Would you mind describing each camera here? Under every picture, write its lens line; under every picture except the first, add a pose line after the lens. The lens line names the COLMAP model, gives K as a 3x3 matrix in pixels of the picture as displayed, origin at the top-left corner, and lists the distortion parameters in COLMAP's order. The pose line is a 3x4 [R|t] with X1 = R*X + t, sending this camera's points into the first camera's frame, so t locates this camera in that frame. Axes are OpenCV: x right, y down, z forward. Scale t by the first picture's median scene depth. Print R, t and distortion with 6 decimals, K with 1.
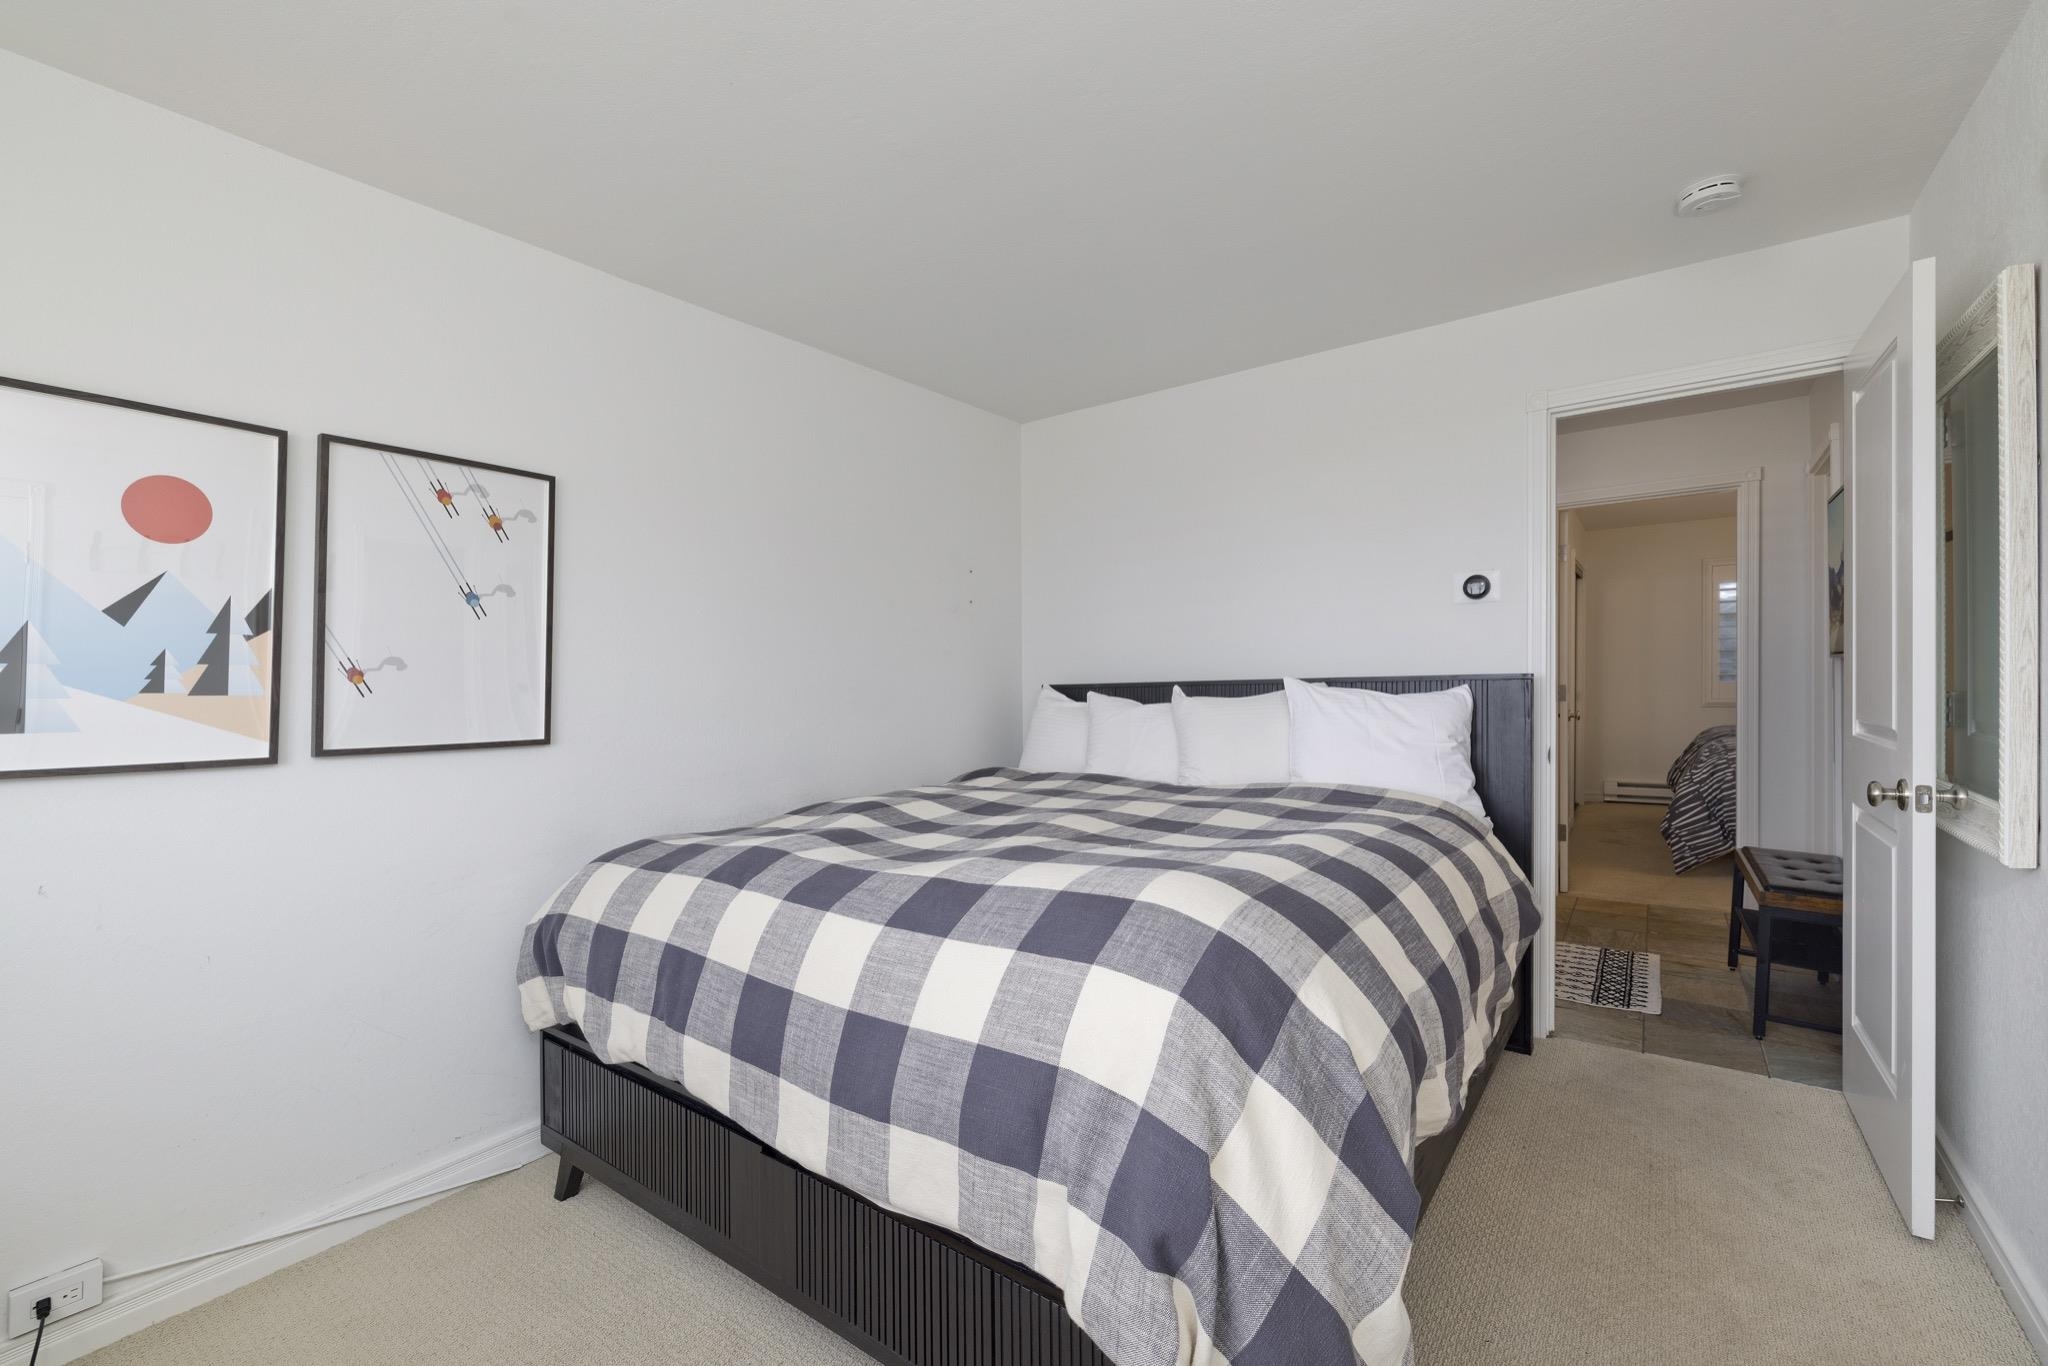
lens RADIAL K [[859.0, 0, 1019.2], [0, 859.0, 677.0], [0, 0, 1]] dist [-0.000475, -0.000626]
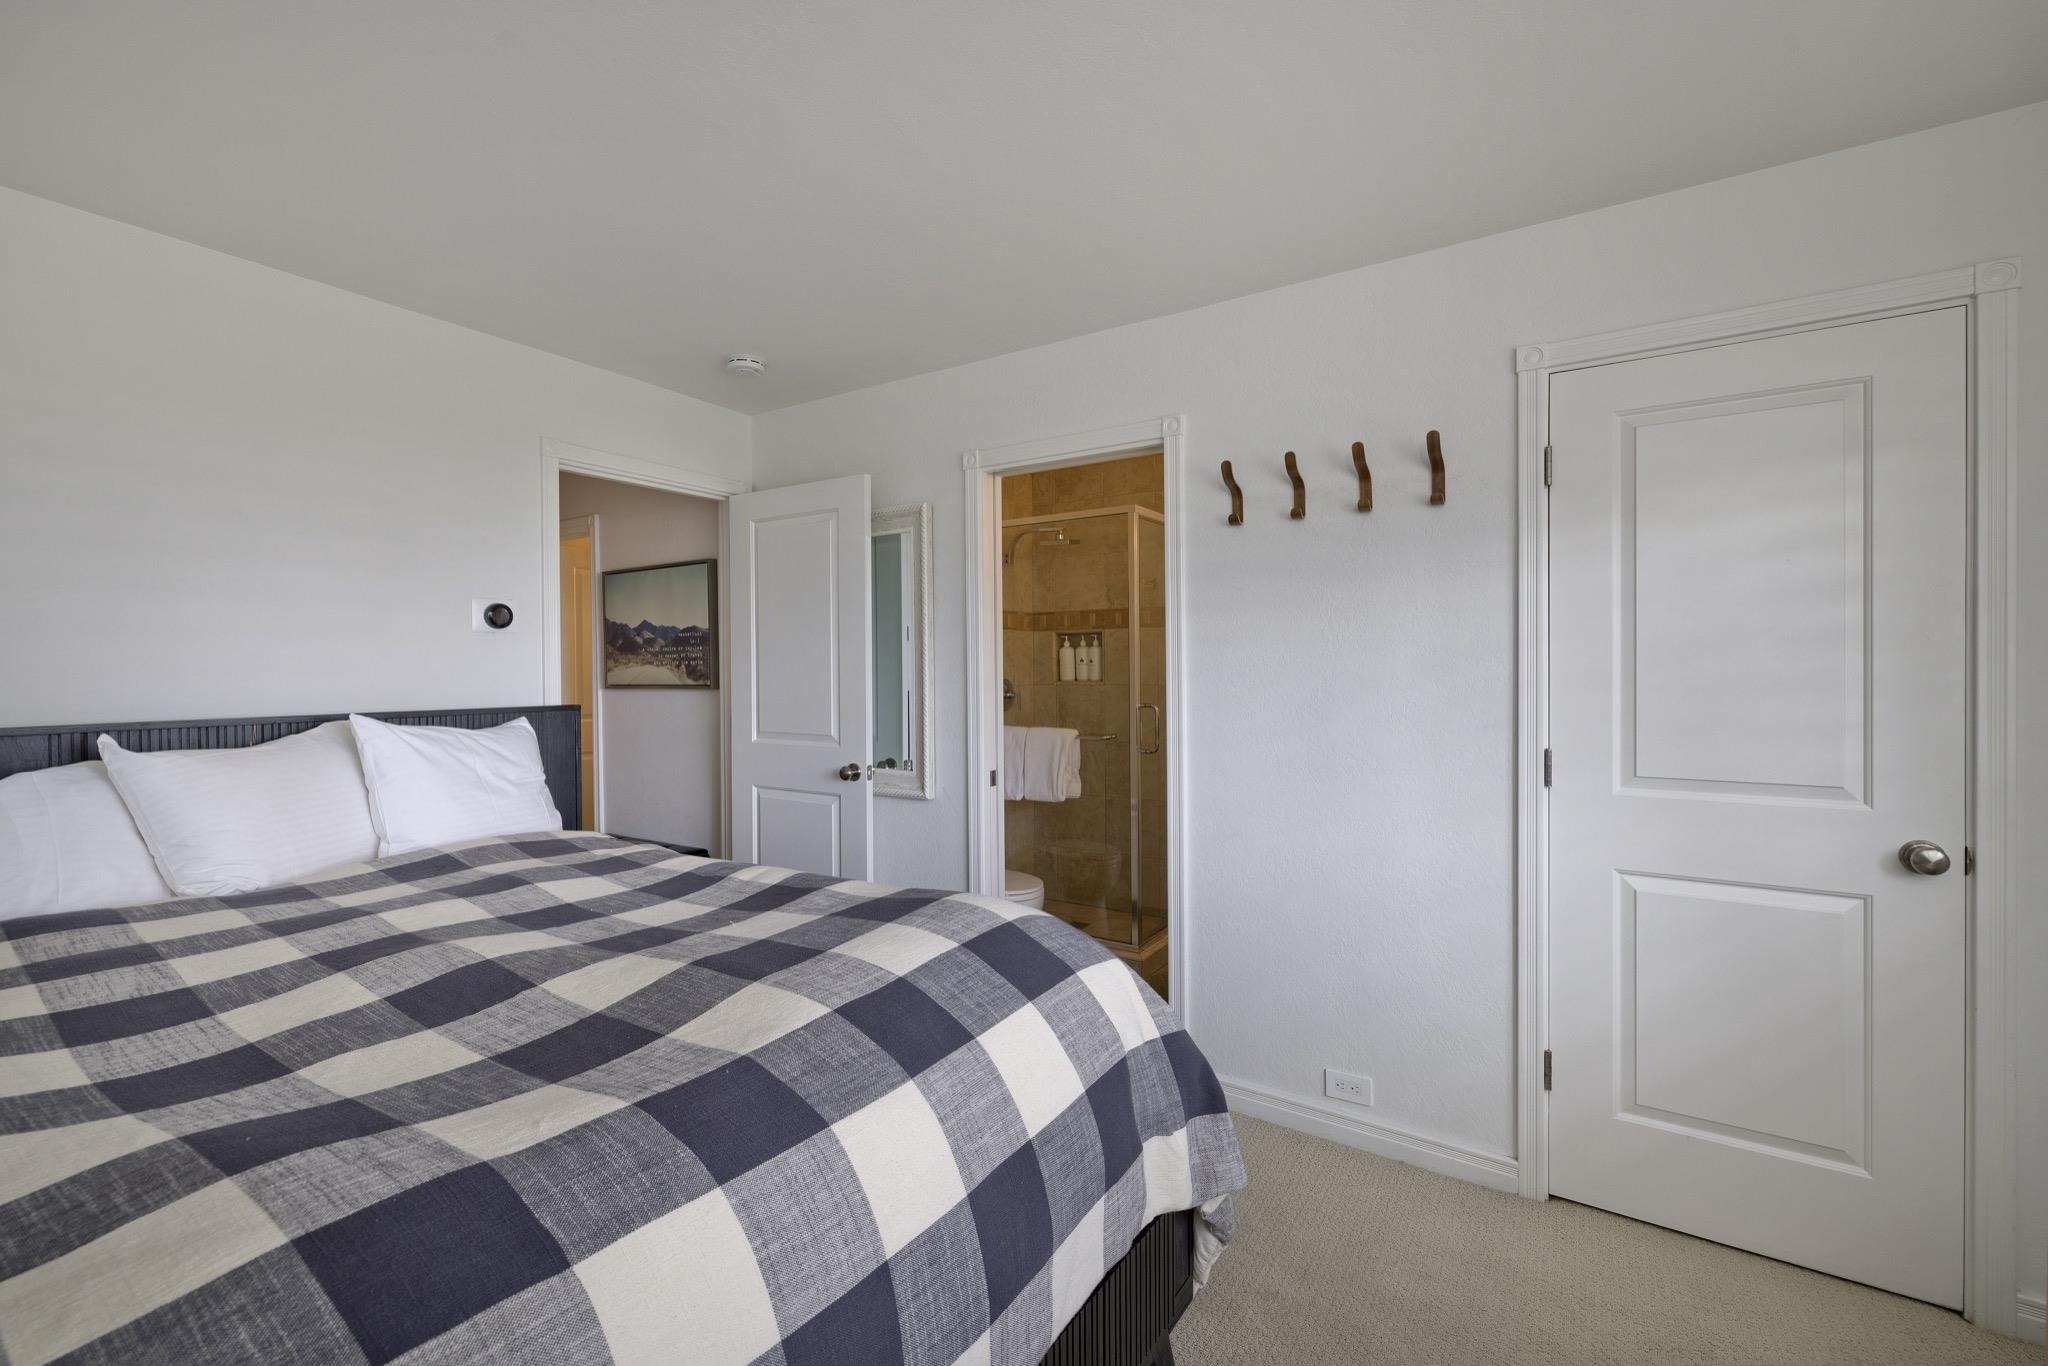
lens RADIAL K [[872.3, 0, 933.7], [0, 872.3, 686.3], [0, 0, 1]] dist [-0.000058, -0.000110]
pose [[-0.008336, 0.001002, 0.999965, -0.497676], [0.001976, 0.999998, -0.000986, -0.024535], [-0.999963, 0.001968, -0.008338, 0.544583]]
